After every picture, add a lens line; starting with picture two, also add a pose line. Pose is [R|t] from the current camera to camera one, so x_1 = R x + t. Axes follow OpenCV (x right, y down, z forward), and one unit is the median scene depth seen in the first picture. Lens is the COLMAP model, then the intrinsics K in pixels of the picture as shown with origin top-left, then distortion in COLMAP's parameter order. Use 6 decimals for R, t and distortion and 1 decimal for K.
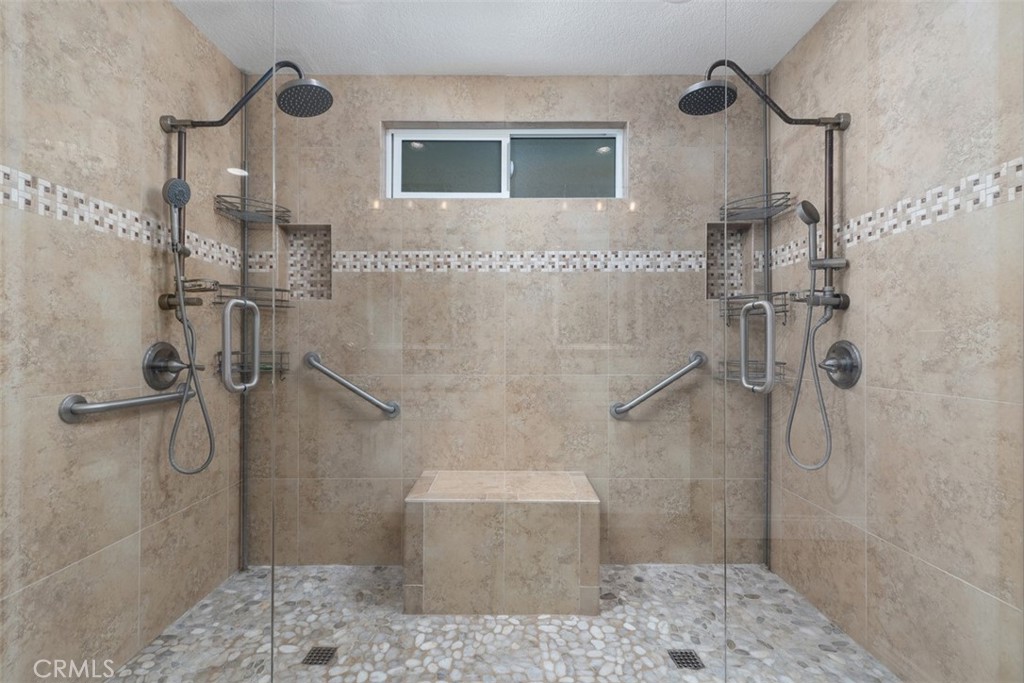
lens RADIAL K [[464.5, 0, 507.7], [0, 464.5, 343.2], [0, 0, 1]] dist [0.002757, -0.000103]
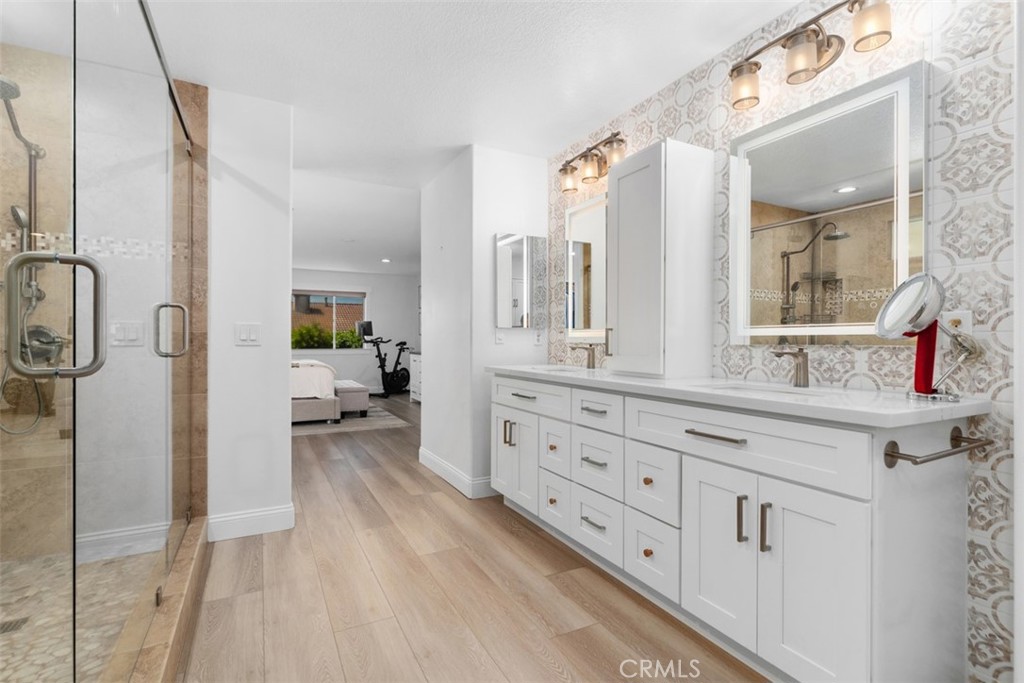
lens RADIAL K [[475.5, 0, 512.8], [0, 475.5, 339.2], [0, 0, 1]] dist [-0.003596, -0.000451]
pose [[-0.476370, -0.002122, 0.879242, -0.867985], [-0.006747, 0.999976, -0.001242, 0.020313], [-0.879219, -0.006524, -0.476373, 0.406172]]
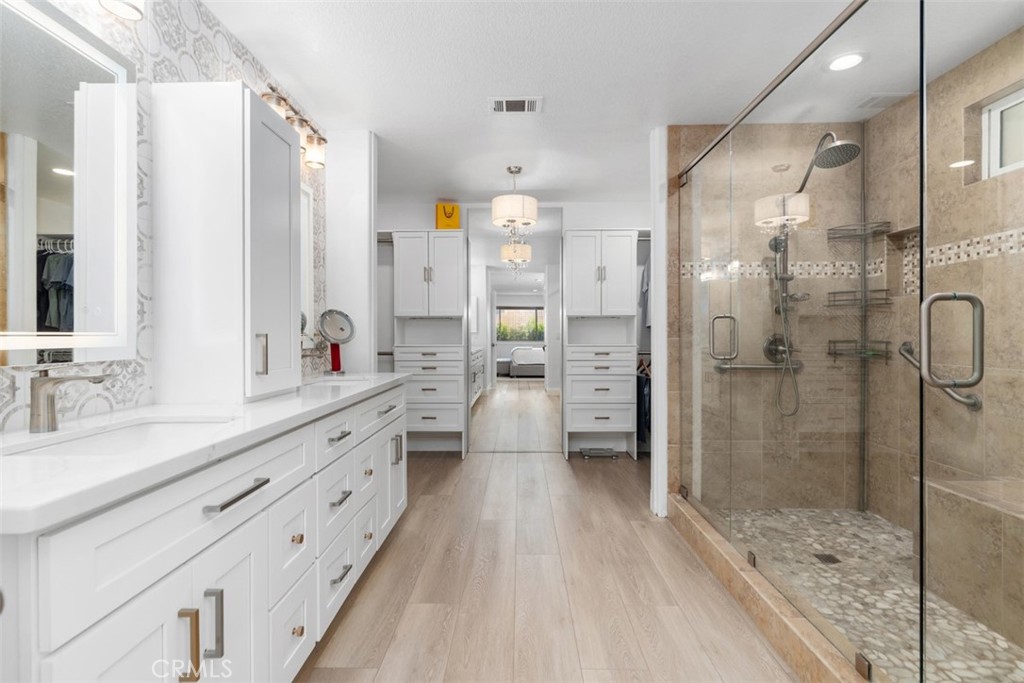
lens RADIAL K [[475.5, 0, 512.8], [0, 475.5, 339.2], [0, 0, 1]] dist [-0.003596, -0.000451]
pose [[-0.009976, 0.008616, -0.999913, 0.844718], [0.006169, 0.999944, 0.008554, -0.003780], [0.999931, -0.006083, -0.010029, 0.060706]]
